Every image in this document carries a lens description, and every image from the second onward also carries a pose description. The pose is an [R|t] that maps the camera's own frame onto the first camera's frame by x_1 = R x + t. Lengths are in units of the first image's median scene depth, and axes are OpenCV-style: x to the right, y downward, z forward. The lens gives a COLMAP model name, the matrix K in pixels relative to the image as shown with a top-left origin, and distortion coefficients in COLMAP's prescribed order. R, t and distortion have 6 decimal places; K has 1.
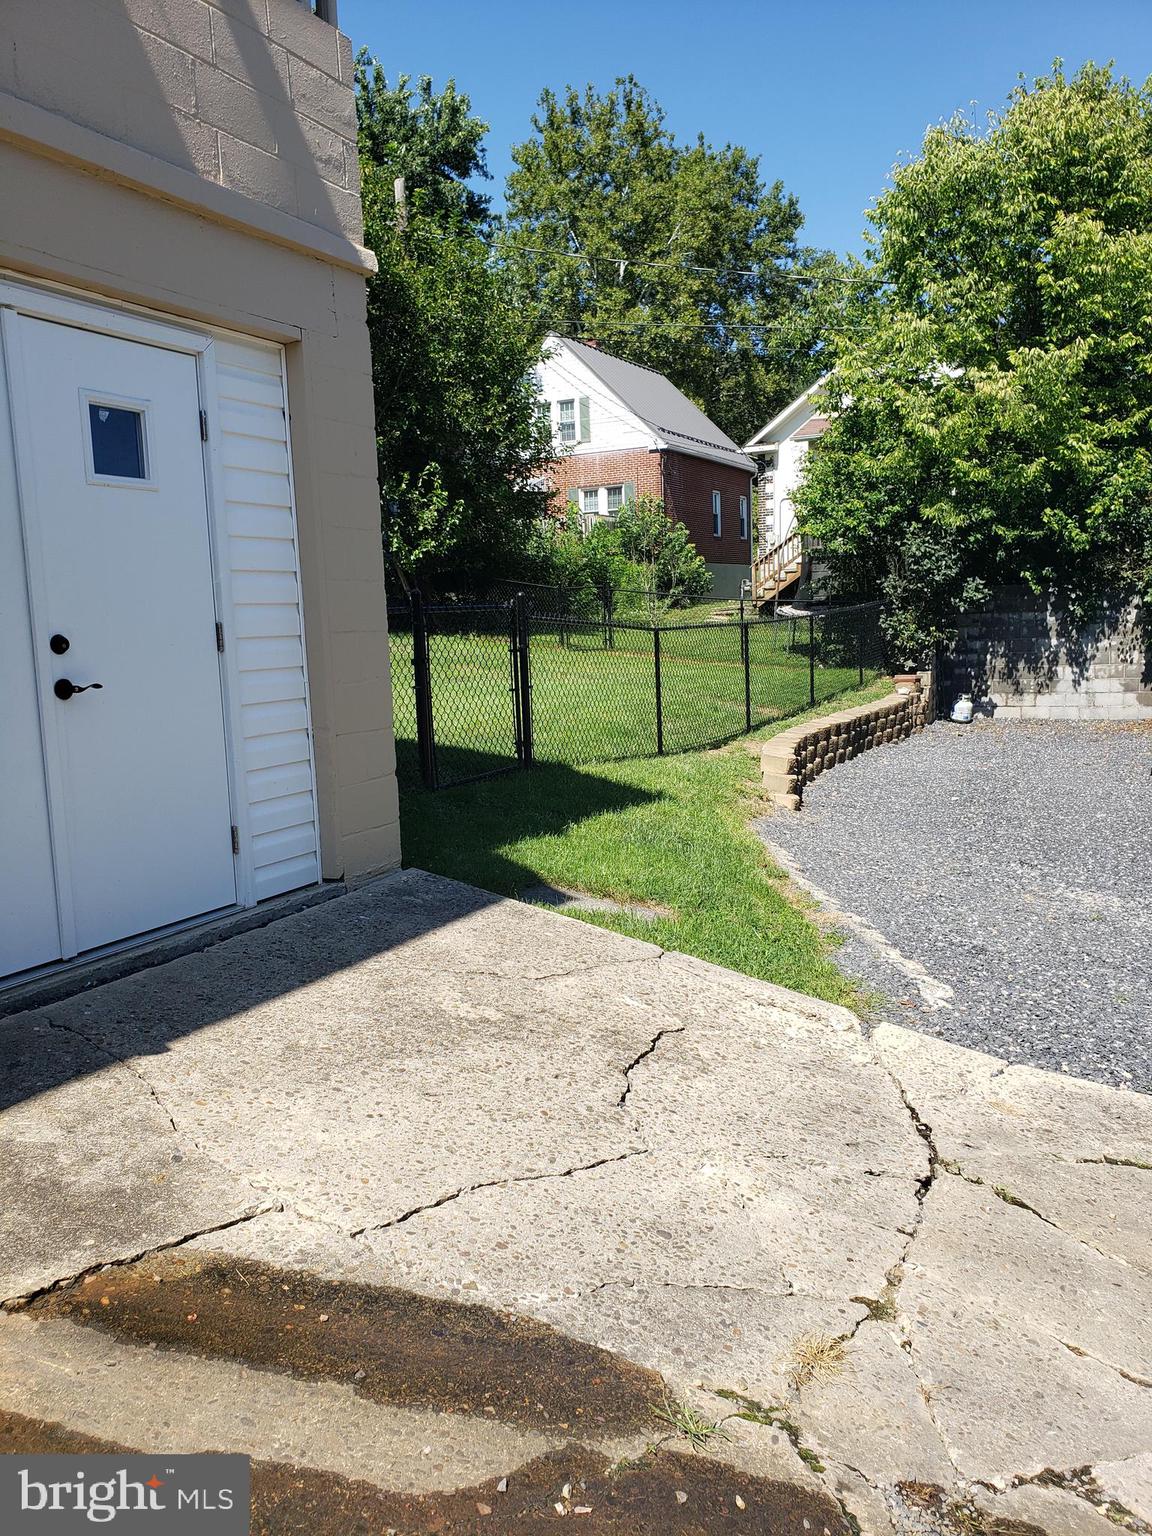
lens RADIAL K [[1152.1, 0, 538.3], [0, 1152.1, 704.3], [0, 0, 1]] dist [0.050609, 0.006161]
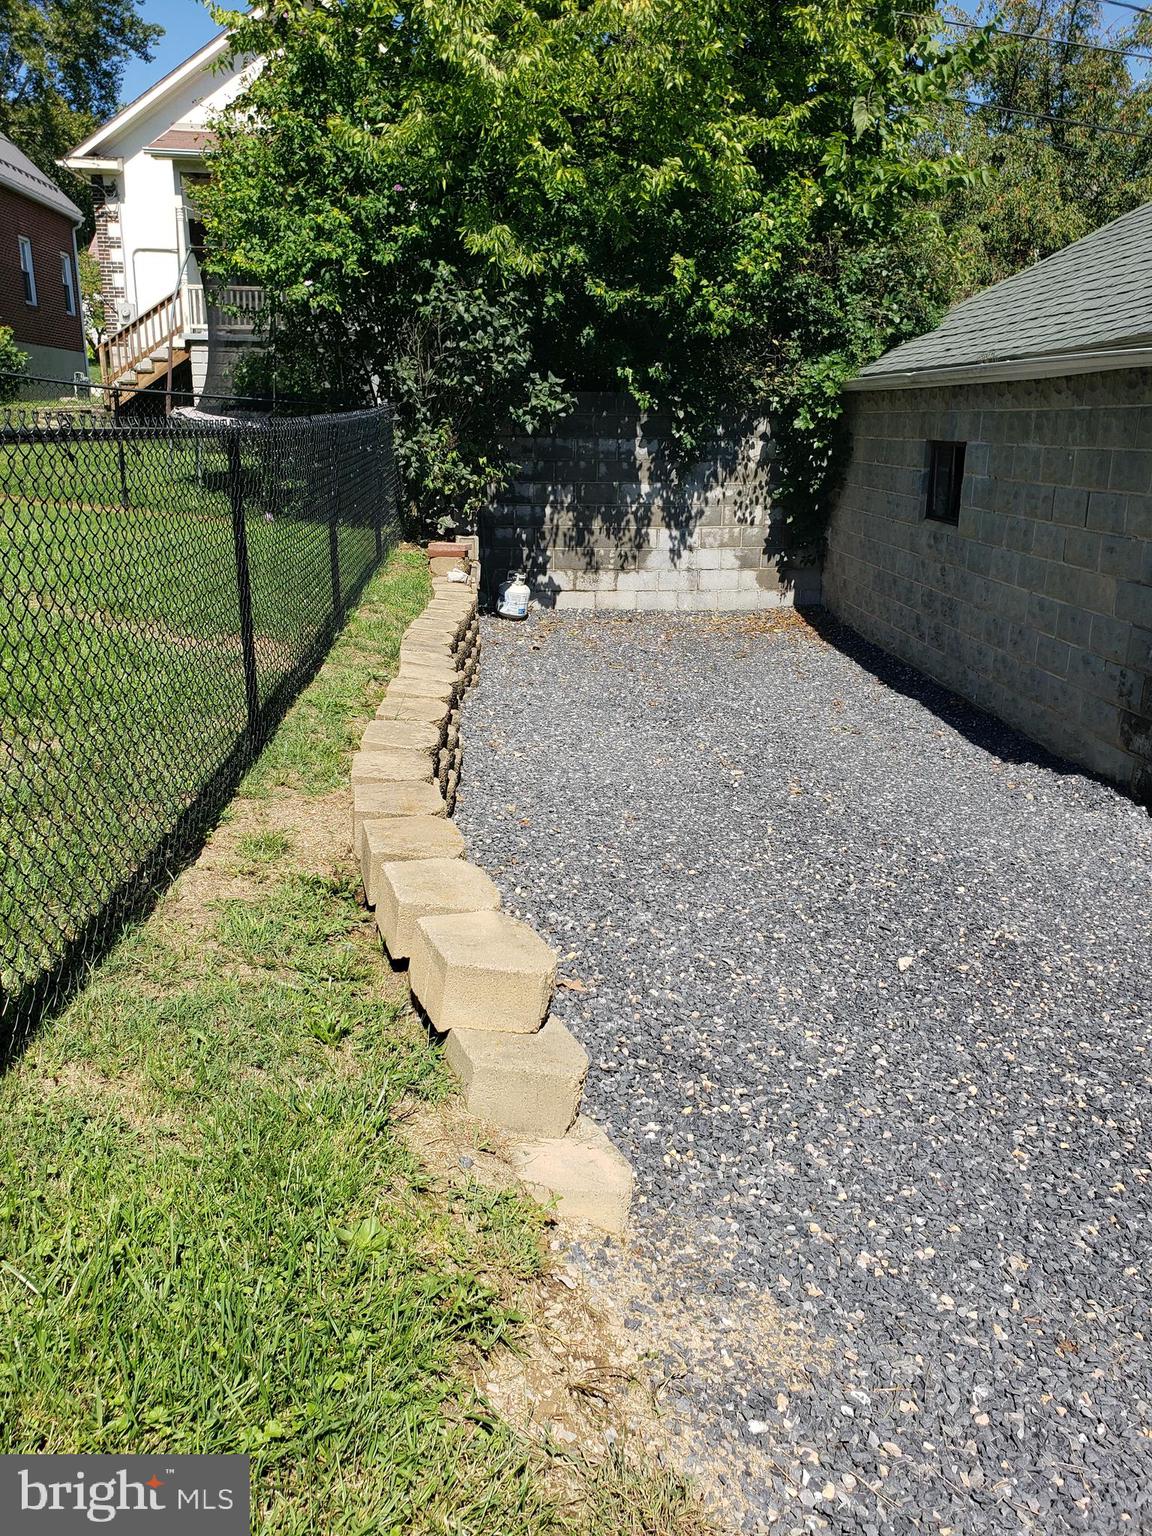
lens RADIAL K [[1152.1, 0, 538.3], [0, 1152.1, 704.3], [0, 0, 1]] dist [0.050609, 0.006161]
pose [[0.847102, -0.078888, 0.525542, 0.054509], [-0.001797, 0.988490, 0.151277, -0.032291], [-0.531427, -0.129091, 0.837210, 0.489132]]
